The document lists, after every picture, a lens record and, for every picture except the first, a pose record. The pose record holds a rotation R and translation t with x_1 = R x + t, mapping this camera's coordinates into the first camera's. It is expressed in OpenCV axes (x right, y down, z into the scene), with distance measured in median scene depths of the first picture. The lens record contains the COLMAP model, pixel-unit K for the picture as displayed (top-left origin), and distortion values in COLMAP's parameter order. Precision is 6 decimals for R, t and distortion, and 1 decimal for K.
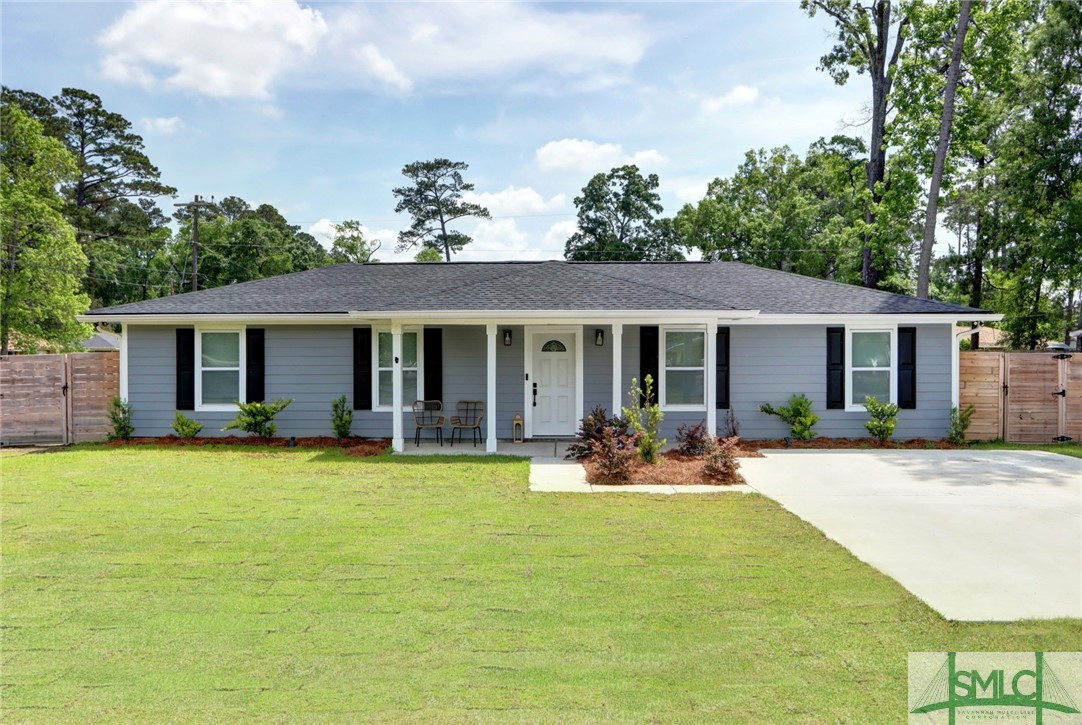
lens RADIAL K [[803.0, 0, 532.5], [0, 803.0, 382.2], [0, 0, 1]] dist [-0.007645, 0.012876]
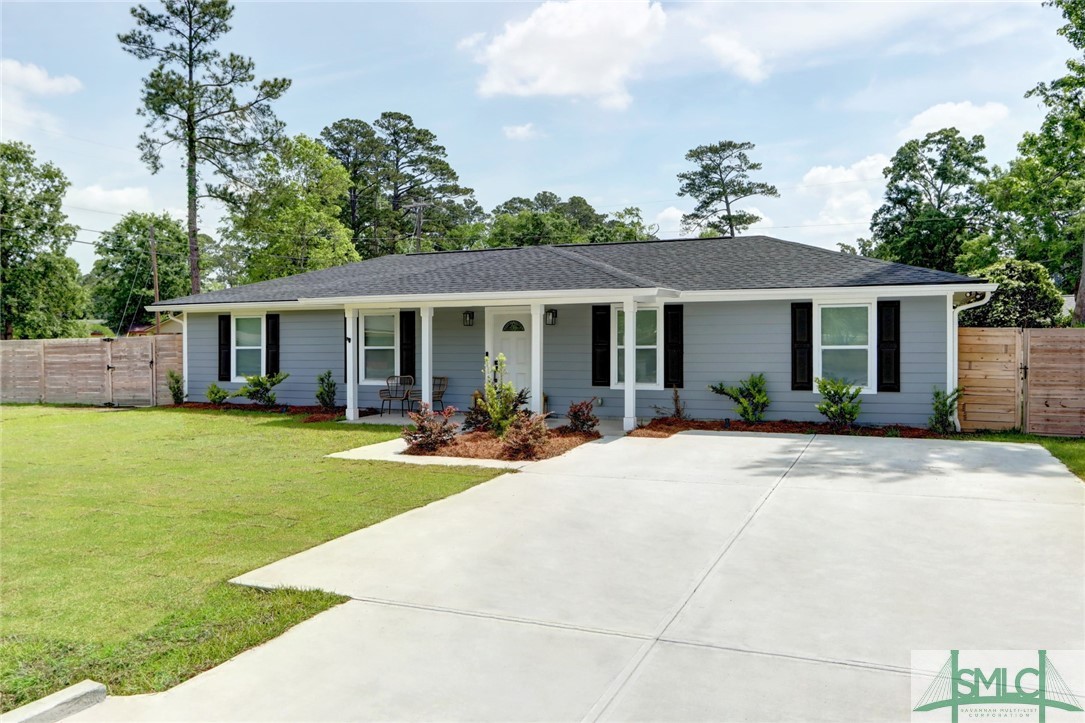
lens RADIAL K [[783.8, 0, 553.6], [0, 783.8, 345.6], [0, 0, 1]] dist [-0.014631, 0.022313]
pose [[0.936997, -0.001610, -0.349335, 0.216426], [-0.005318, 0.999808, -0.018874, 0.000136], [0.349298, 0.019543, 0.936808, 0.024986]]
